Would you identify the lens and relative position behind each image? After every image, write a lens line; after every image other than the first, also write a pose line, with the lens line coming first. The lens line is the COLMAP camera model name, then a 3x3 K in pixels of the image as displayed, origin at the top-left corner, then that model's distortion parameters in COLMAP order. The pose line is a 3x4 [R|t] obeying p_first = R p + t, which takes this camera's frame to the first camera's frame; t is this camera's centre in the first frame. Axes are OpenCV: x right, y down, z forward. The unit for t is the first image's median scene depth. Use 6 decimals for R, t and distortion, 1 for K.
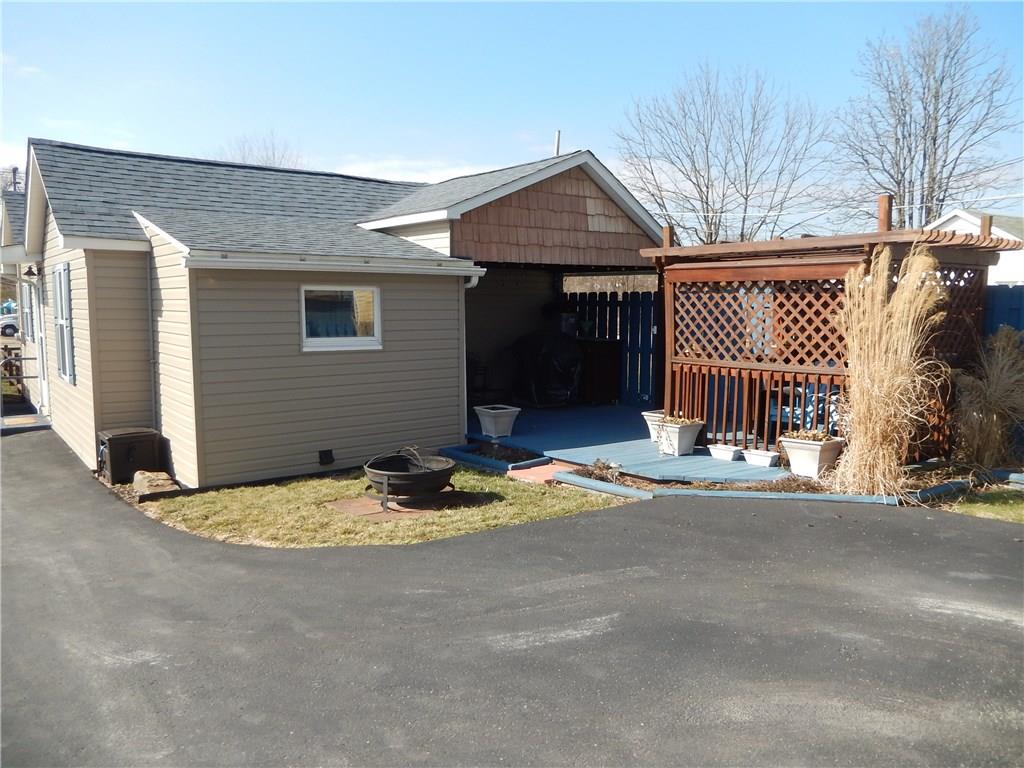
lens RADIAL K [[769.1, 0, 516.1], [0, 769.1, 384.9], [0, 0, 1]] dist [0.048219, -0.007889]
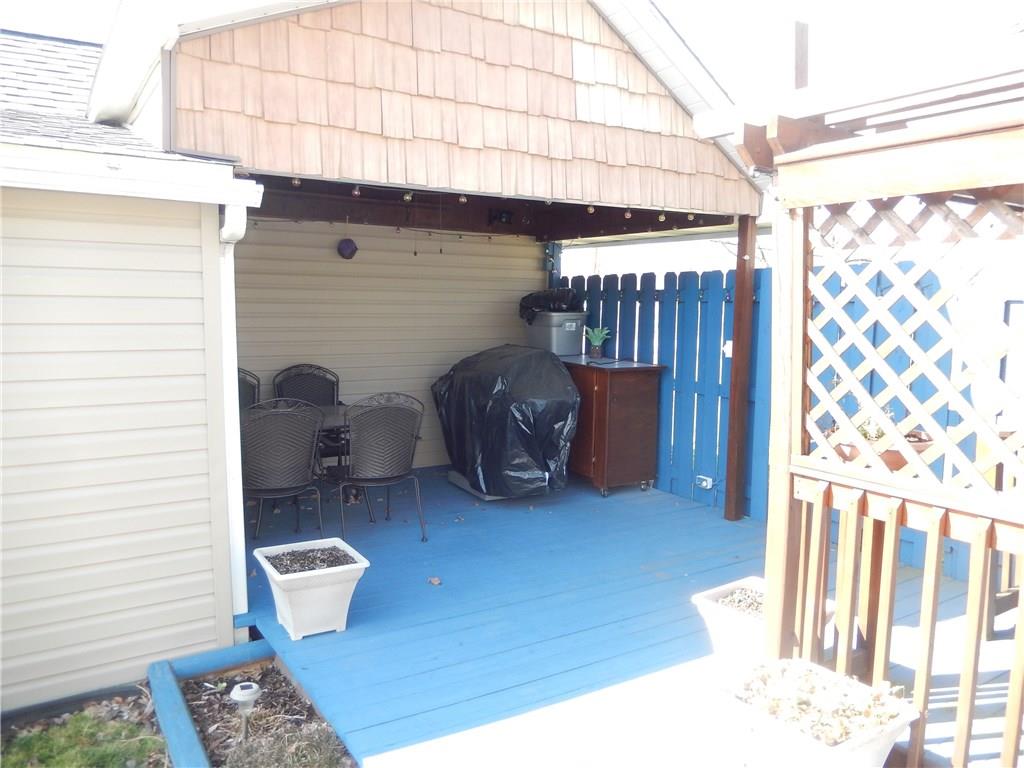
lens RADIAL K [[769.1, 0, 516.1], [0, 769.1, 384.9], [0, 0, 1]] dist [0.048219, -0.007889]
pose [[0.996680, 0.017456, -0.079528, 0.098208], [-0.017574, 0.999845, -0.000783, -0.052382], [0.079502, 0.002178, 0.996832, 0.576680]]
